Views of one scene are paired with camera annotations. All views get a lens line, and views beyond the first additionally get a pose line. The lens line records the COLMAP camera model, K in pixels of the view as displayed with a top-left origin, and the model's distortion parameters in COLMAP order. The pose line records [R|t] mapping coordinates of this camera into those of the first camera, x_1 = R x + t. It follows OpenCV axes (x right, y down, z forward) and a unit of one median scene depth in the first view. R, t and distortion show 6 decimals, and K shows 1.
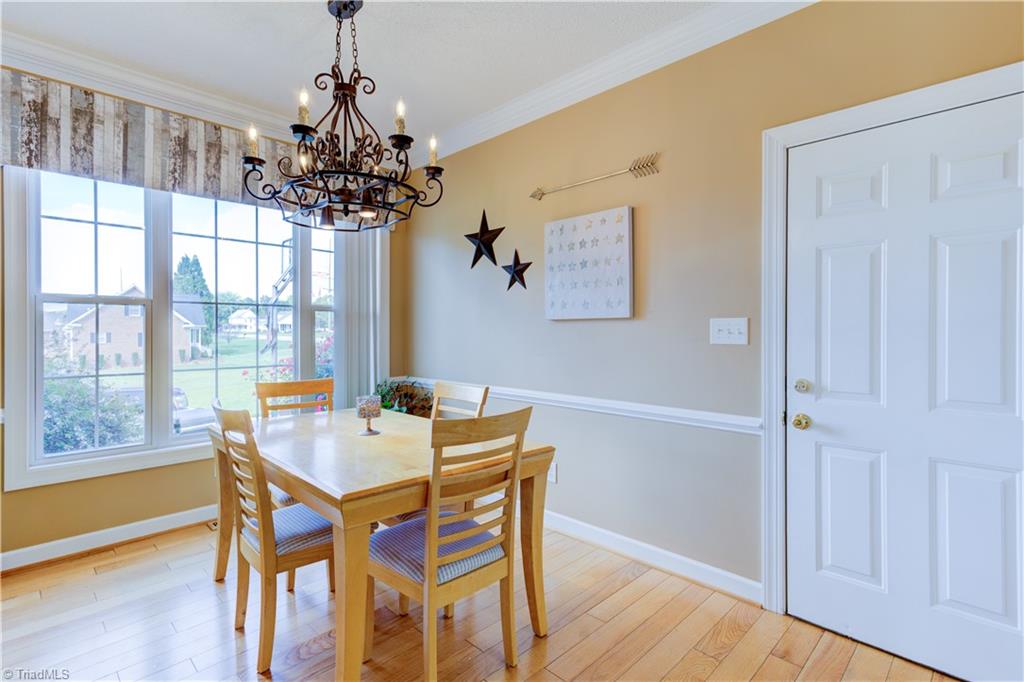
lens RADIAL K [[493.3, 0, 511.8], [0, 493.3, 338.5], [0, 0, 1]] dist [0.025700, 0.000409]
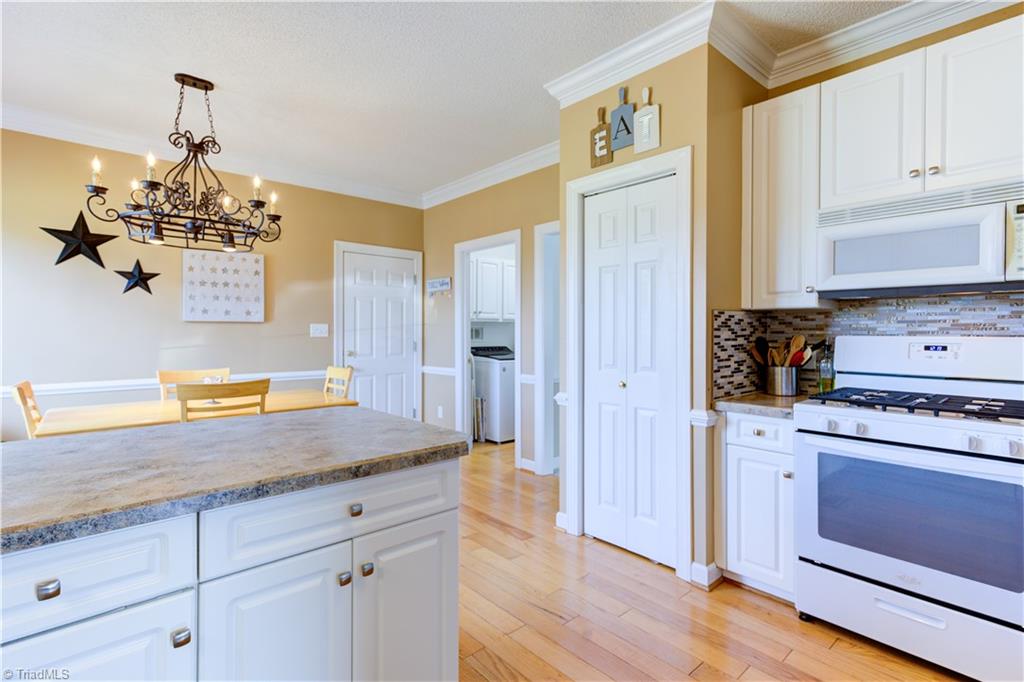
lens RADIAL K [[493.3, 0, 511.7], [0, 493.3, 334.8], [0, 0, 1]] dist [0.025700, 0.000409]
pose [[0.050543, -0.009239, 0.998679, -1.261376], [0.014545, 0.999858, 0.008514, -0.001256], [-0.998616, 0.014095, 0.050670, 0.079024]]
